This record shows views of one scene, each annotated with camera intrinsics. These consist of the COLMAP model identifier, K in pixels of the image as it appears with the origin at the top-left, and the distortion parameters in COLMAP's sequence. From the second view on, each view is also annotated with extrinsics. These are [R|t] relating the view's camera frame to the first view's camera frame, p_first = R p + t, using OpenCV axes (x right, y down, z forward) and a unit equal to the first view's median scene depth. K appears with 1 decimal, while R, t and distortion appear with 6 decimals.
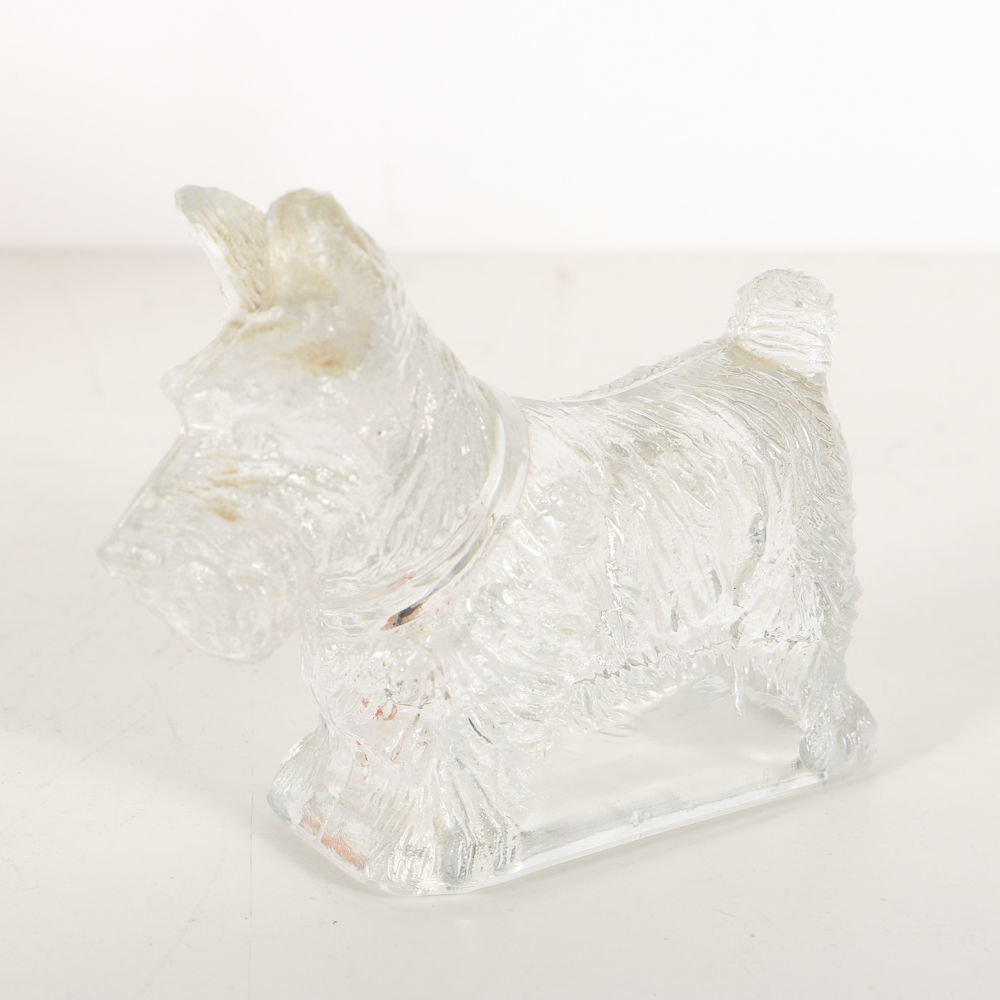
lens RADIAL K [[2684.5, 0, 500.0], [0, 2684.5, 500.0], [0, 0, 1]] dist [-0.007163, -0.010017]
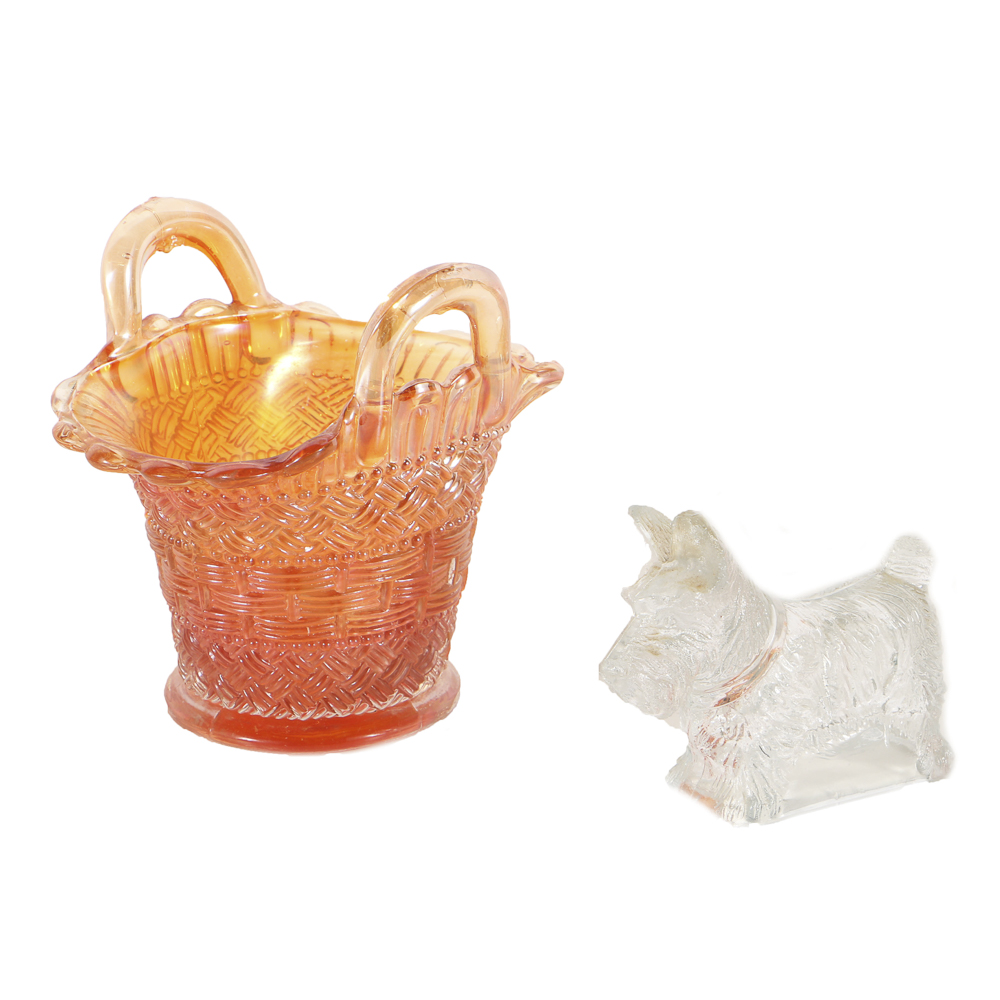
lens RADIAL K [[3422.9, 0, 500.0], [0, 3422.9, 500.0], [0, 0, 1]] dist [0.056193, 1.183873]
pose [[0.998050, -0.000274, -0.062412, -0.047628], [-0.001736, 0.999481, -0.032154, -0.028223], [0.062389, 0.032200, 0.997532, -1.783928]]
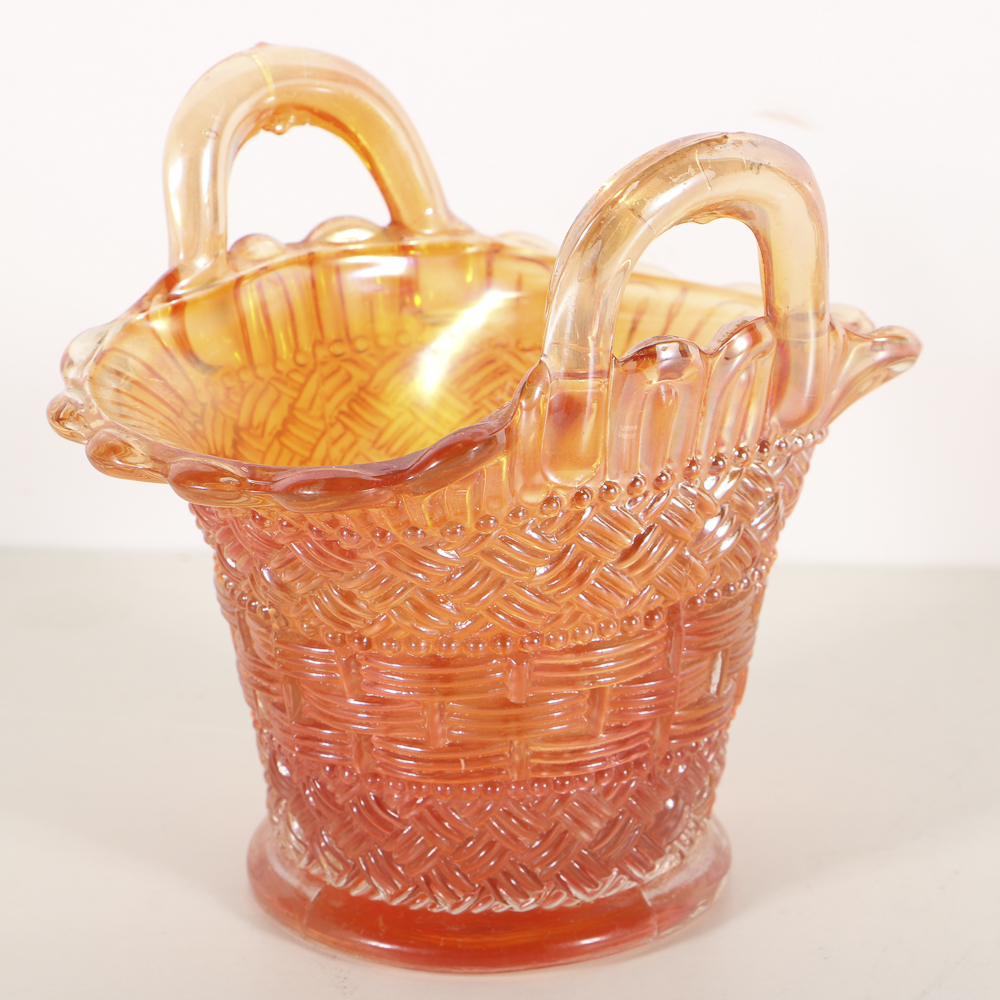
lens RADIAL K [[3486.9, 0, 500.0], [0, 3486.9, 500.0], [0, 0, 1]] dist [0.012956, 1.068928]
pose [[0.984708, 0.035822, -0.170491, -0.080099], [-0.045118, 0.997681, -0.050966, -0.052558], [0.168270, 0.057879, 0.984040, -0.685172]]
